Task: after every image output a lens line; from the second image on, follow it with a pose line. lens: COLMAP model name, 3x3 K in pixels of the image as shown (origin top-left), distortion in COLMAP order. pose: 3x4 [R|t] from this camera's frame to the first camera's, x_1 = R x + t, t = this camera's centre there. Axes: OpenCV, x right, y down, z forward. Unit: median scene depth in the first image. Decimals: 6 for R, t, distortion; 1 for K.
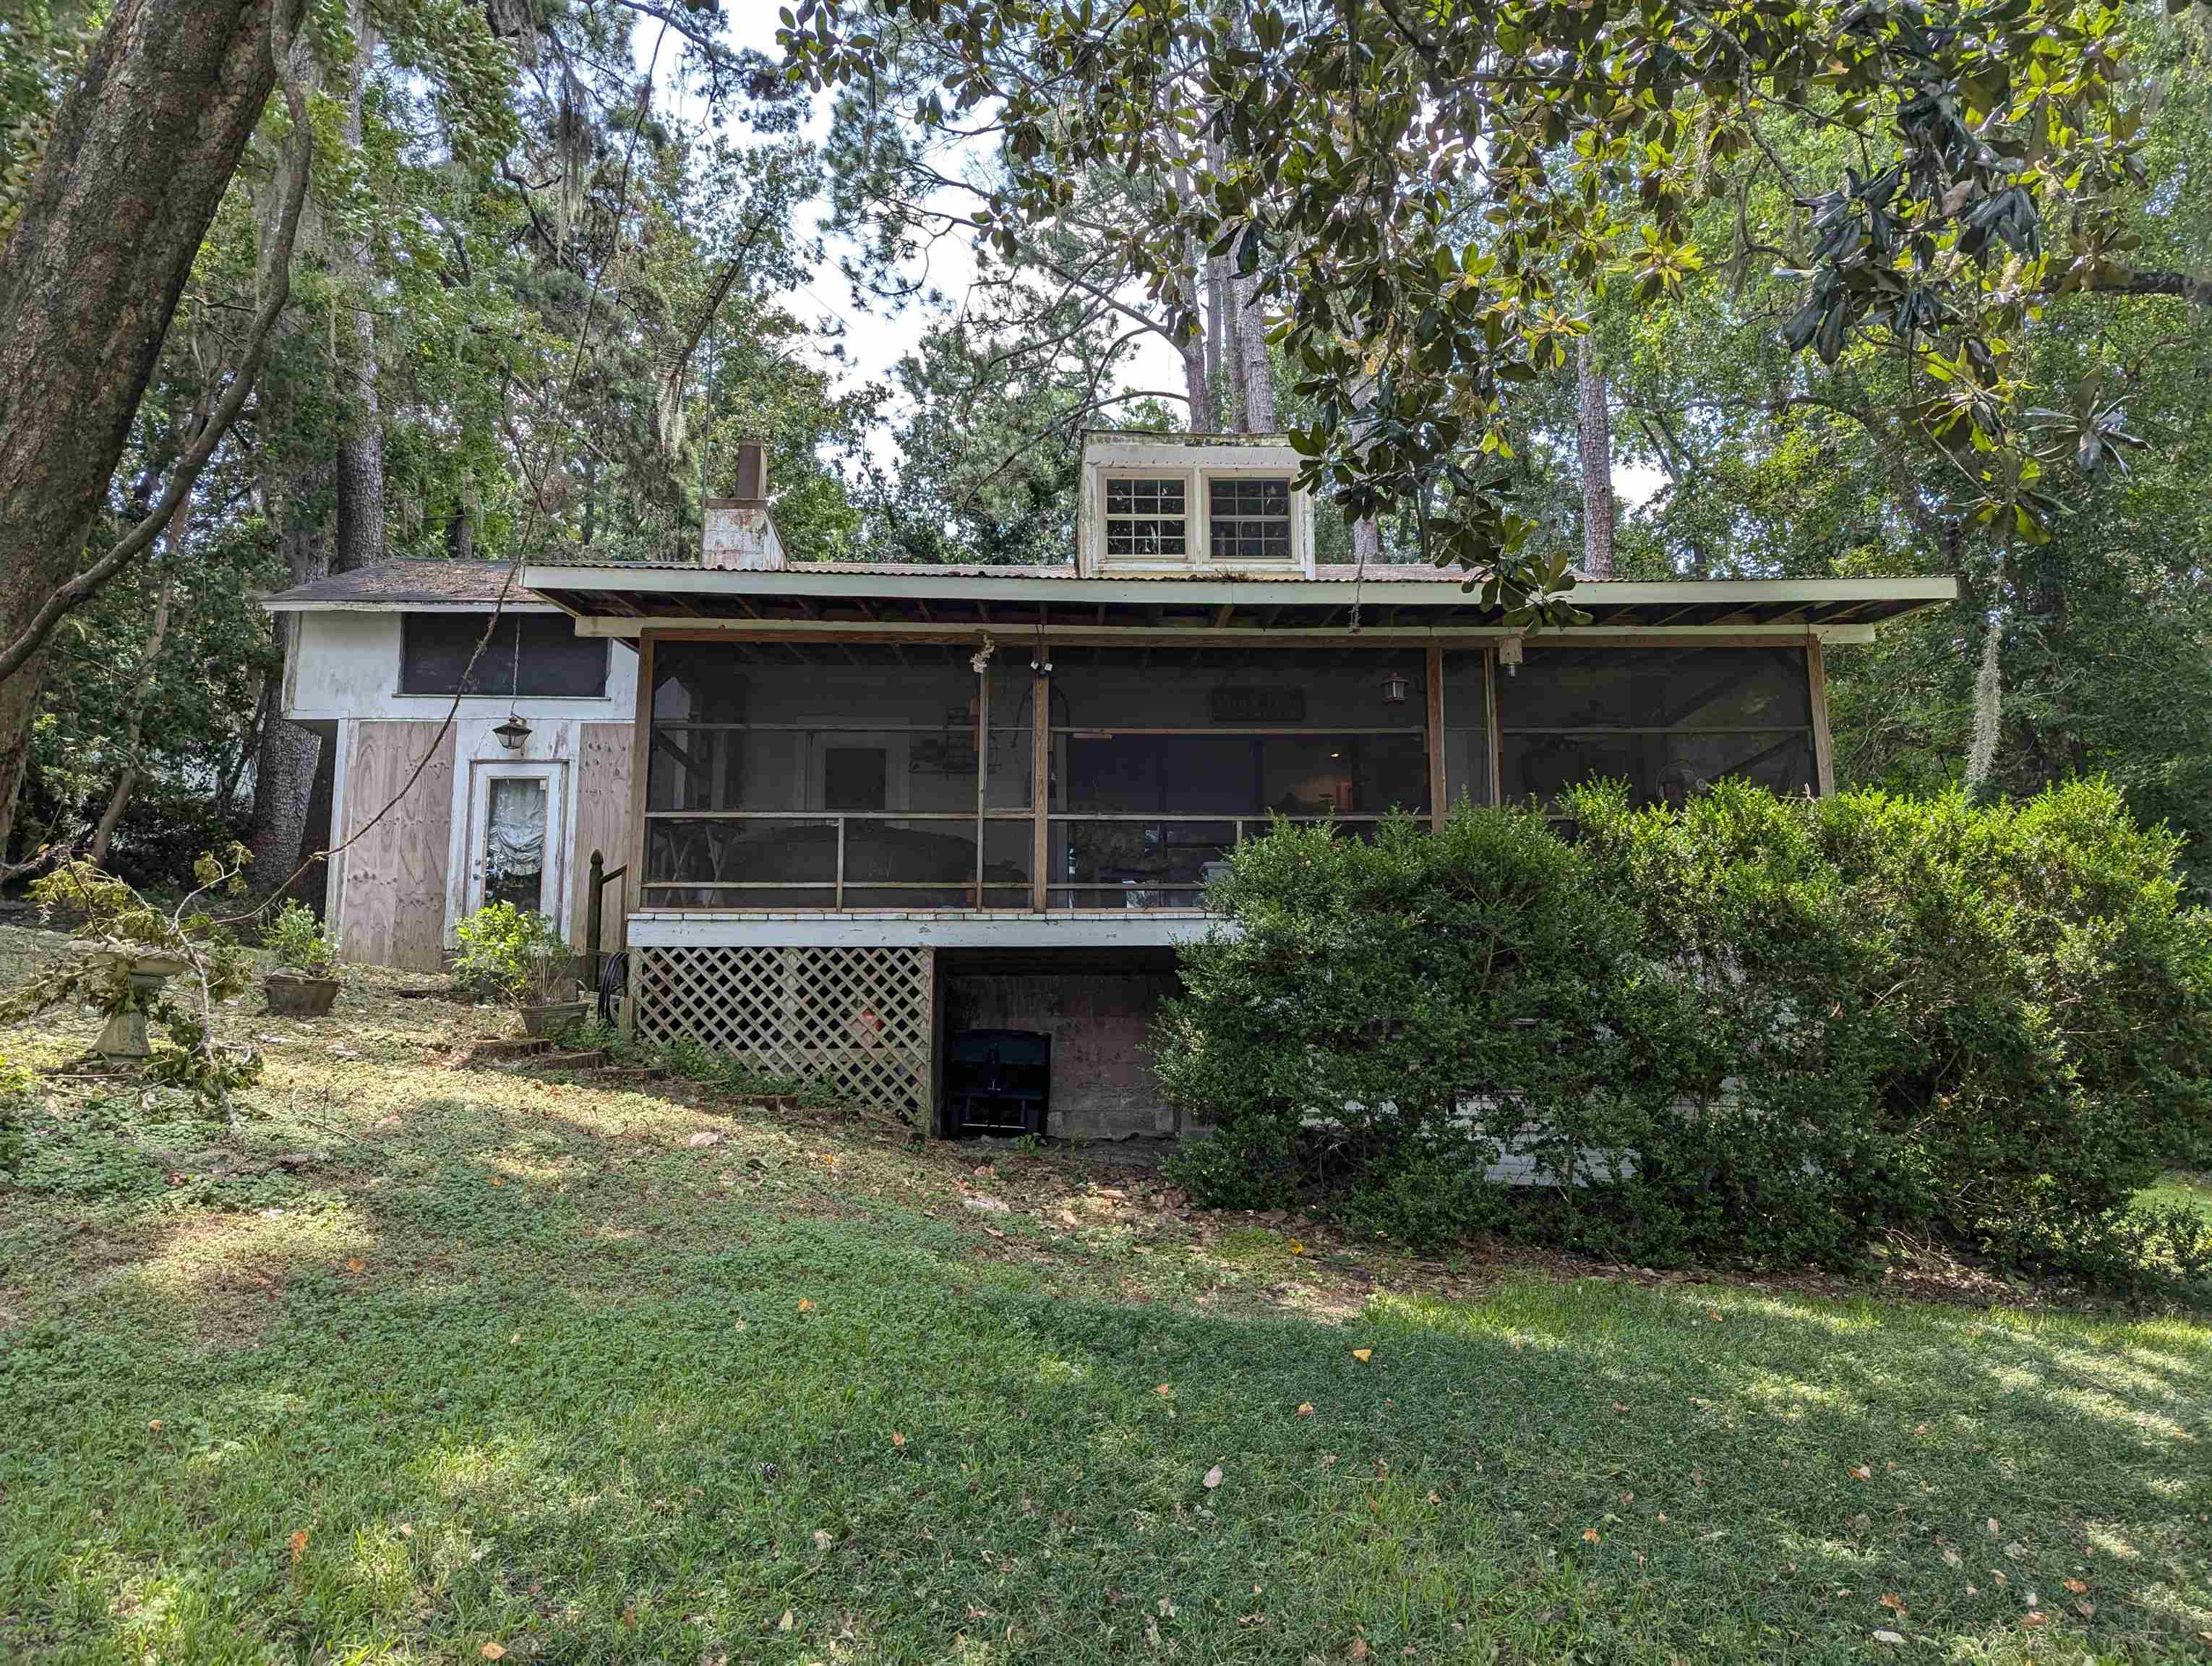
lens RADIAL K [[1548.3, 0, 1114.4], [0, 1548.3, 834.9], [0, 0, 1]] dist [0.039602, -0.035043]
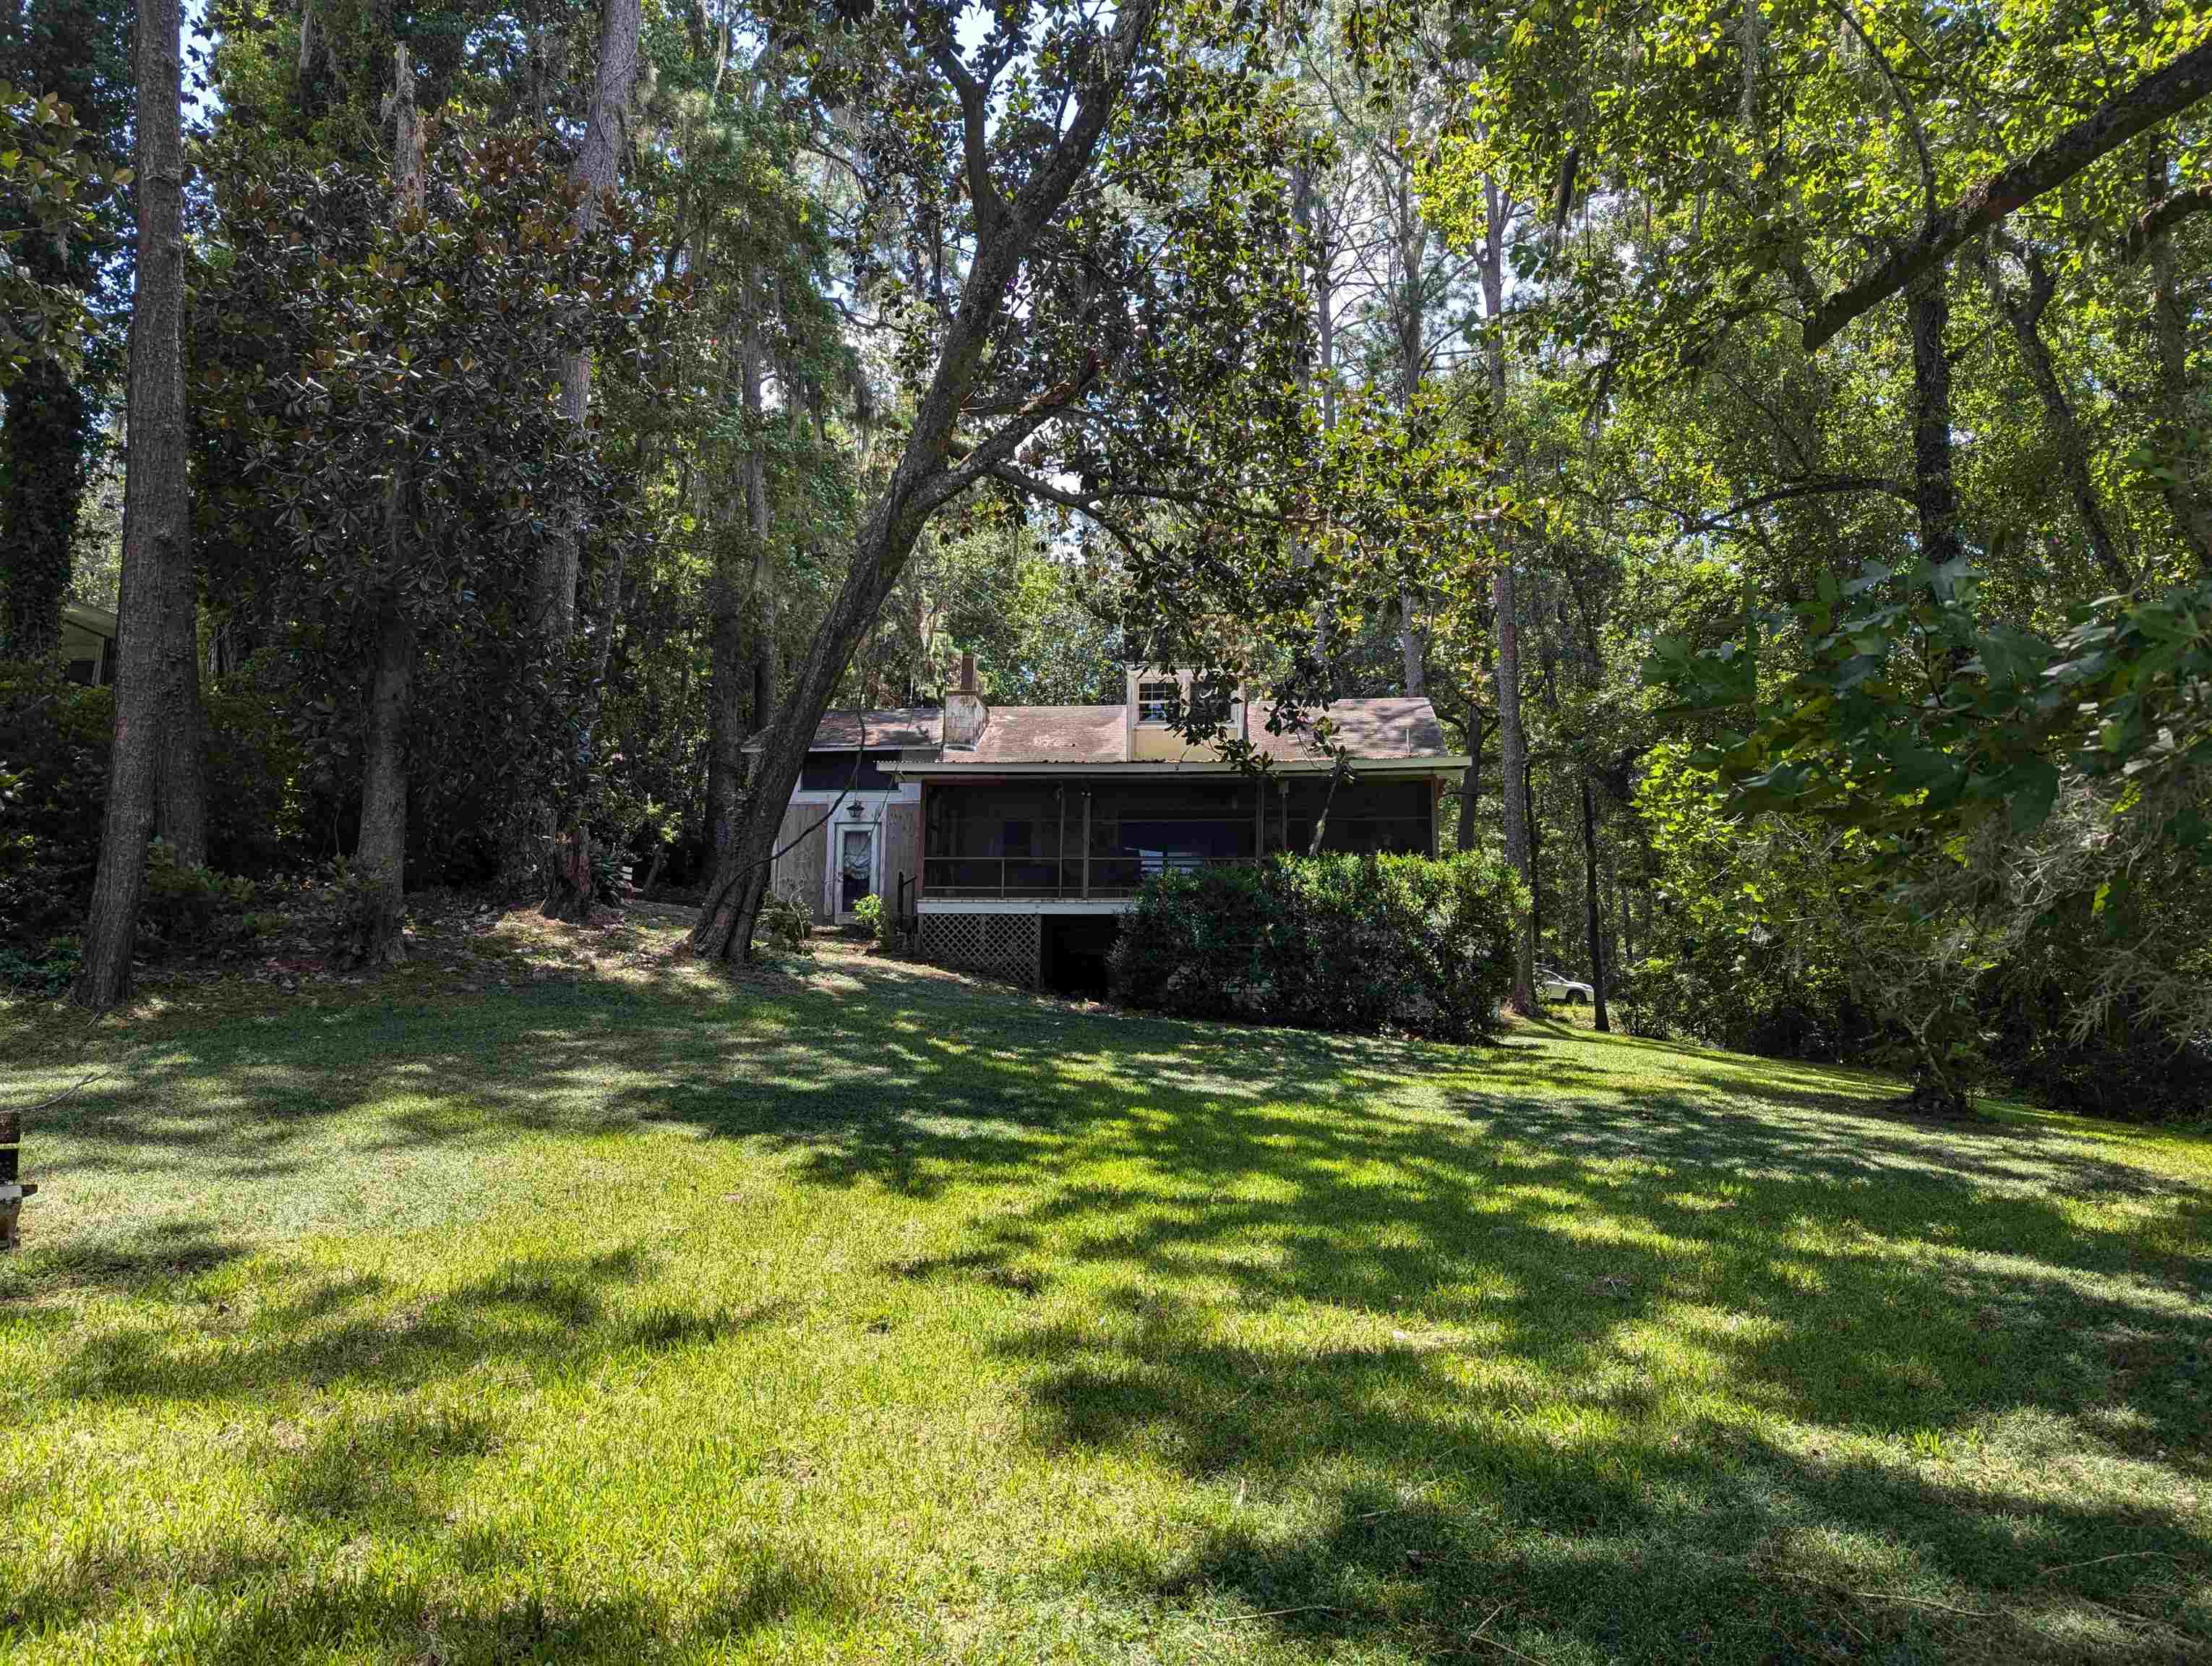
lens RADIAL K [[1548.3, 0, 1102.5], [0, 1548.3, 834.9], [0, 0, 1]] dist [0.039602, -0.035043]
pose [[0.987444, -0.006371, -0.157844, 0.346565], [0.008434, 0.999888, 0.012402, -0.076257], [0.157747, -0.013577, 0.987386, -1.308580]]
